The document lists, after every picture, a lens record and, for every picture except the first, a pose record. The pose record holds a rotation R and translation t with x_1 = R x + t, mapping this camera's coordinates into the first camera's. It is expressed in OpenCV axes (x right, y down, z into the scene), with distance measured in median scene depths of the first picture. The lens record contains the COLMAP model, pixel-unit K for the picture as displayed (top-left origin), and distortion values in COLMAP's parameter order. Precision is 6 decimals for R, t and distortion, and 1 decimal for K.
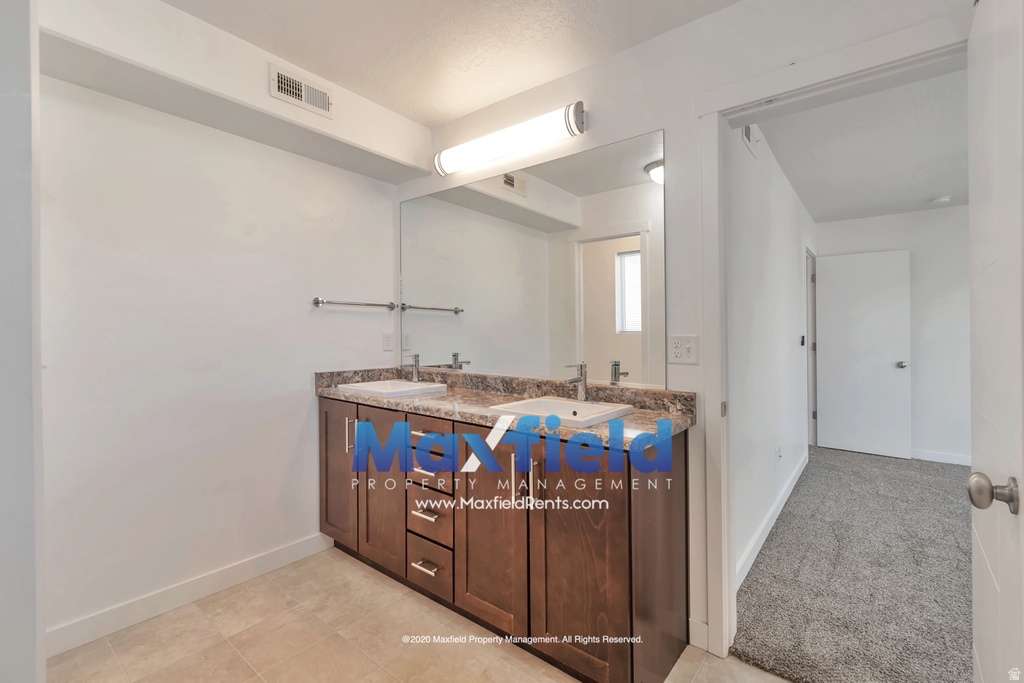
lens RADIAL K [[452.7, 0, 512.0], [0, 452.7, 341.5], [0, 0, 1]] dist [-0.000671, -0.000214]
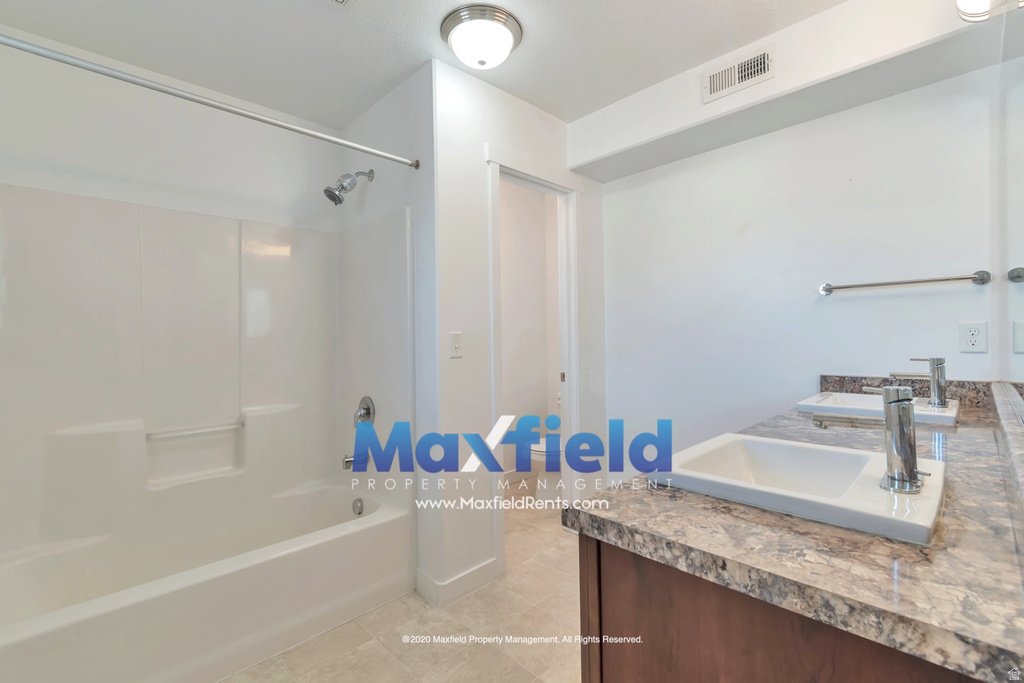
lens RADIAL K [[452.7, 0, 512.0], [0, 452.7, 341.5], [0, 0, 1]] dist [-0.000671, -0.000214]
pose [[-0.110953, 0.011144, -0.993763, 0.391318], [0.000969, 0.999938, 0.011105, -0.001487], [0.993825, 0.000269, -0.110957, 0.462647]]
